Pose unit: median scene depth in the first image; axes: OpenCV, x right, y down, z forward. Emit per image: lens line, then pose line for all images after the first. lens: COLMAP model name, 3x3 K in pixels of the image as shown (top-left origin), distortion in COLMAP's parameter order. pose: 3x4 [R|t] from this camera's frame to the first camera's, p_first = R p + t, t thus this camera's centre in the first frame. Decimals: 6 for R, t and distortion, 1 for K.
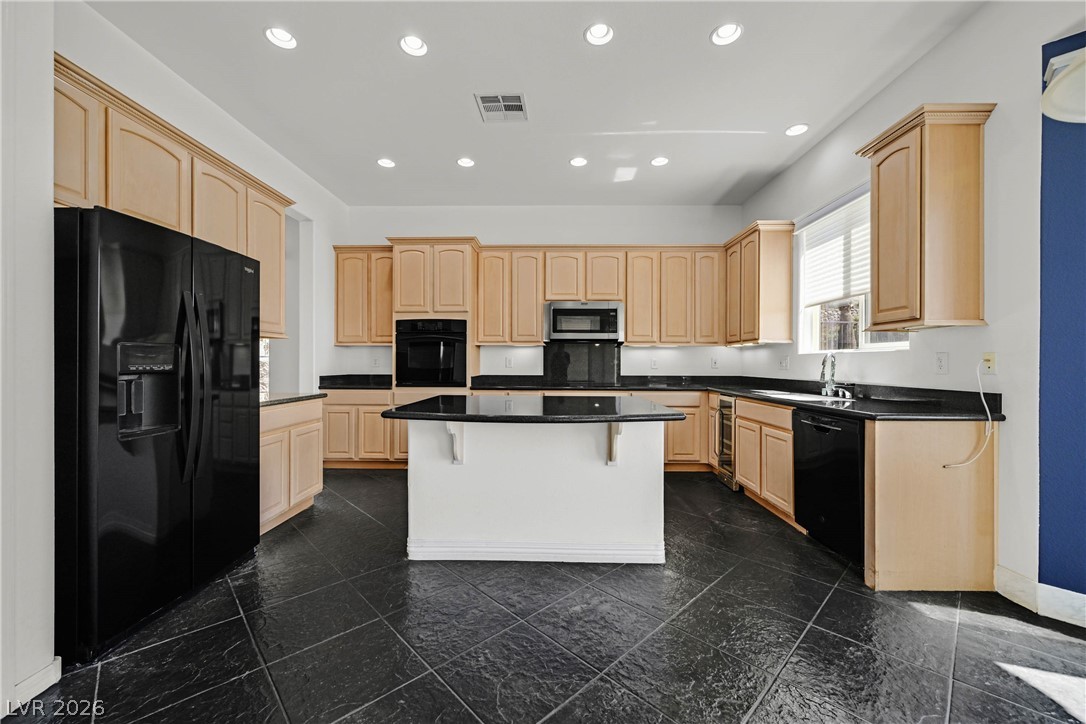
lens RADIAL K [[422.8, 0, 543.0], [0, 422.8, 362.0], [0, 0, 1]] dist [-0.000013, -0.000076]
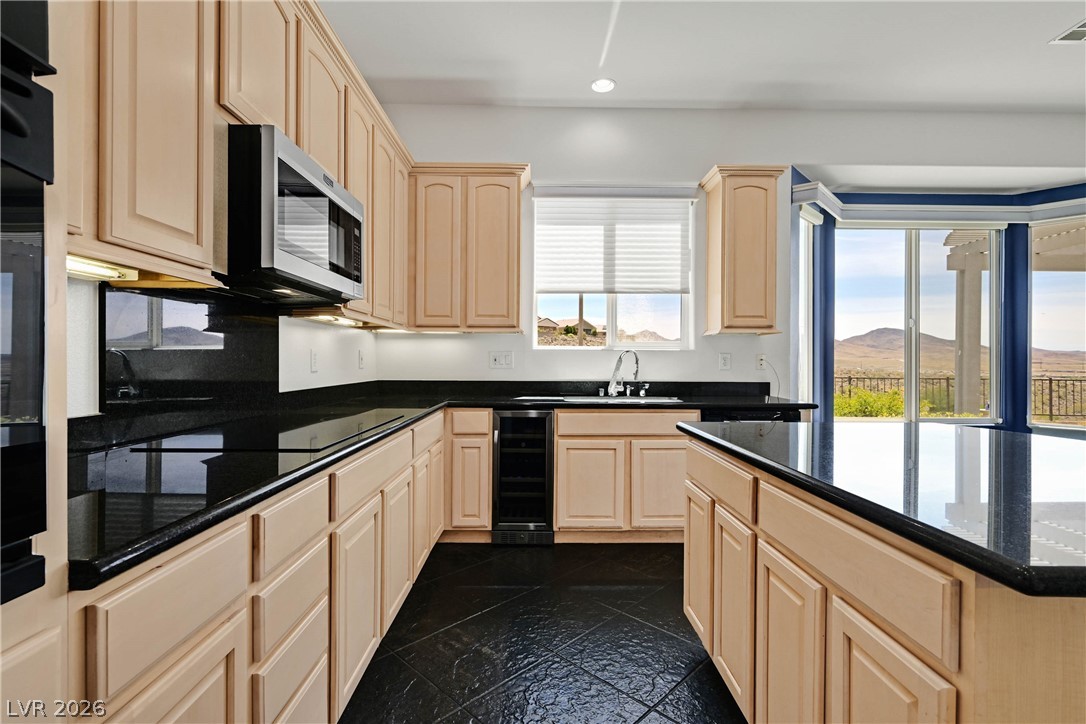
lens RADIAL K [[508.7, 0, 543.0], [0, 508.7, 362.0], [0, 0, 1]] dist [0.001524, 0.000160]
pose [[-0.033975, -0.006213, 0.999403, -0.425052], [-0.007468, 0.999954, 0.005963, -0.000431], [-0.999395, -0.007261, -0.034020, 1.170713]]
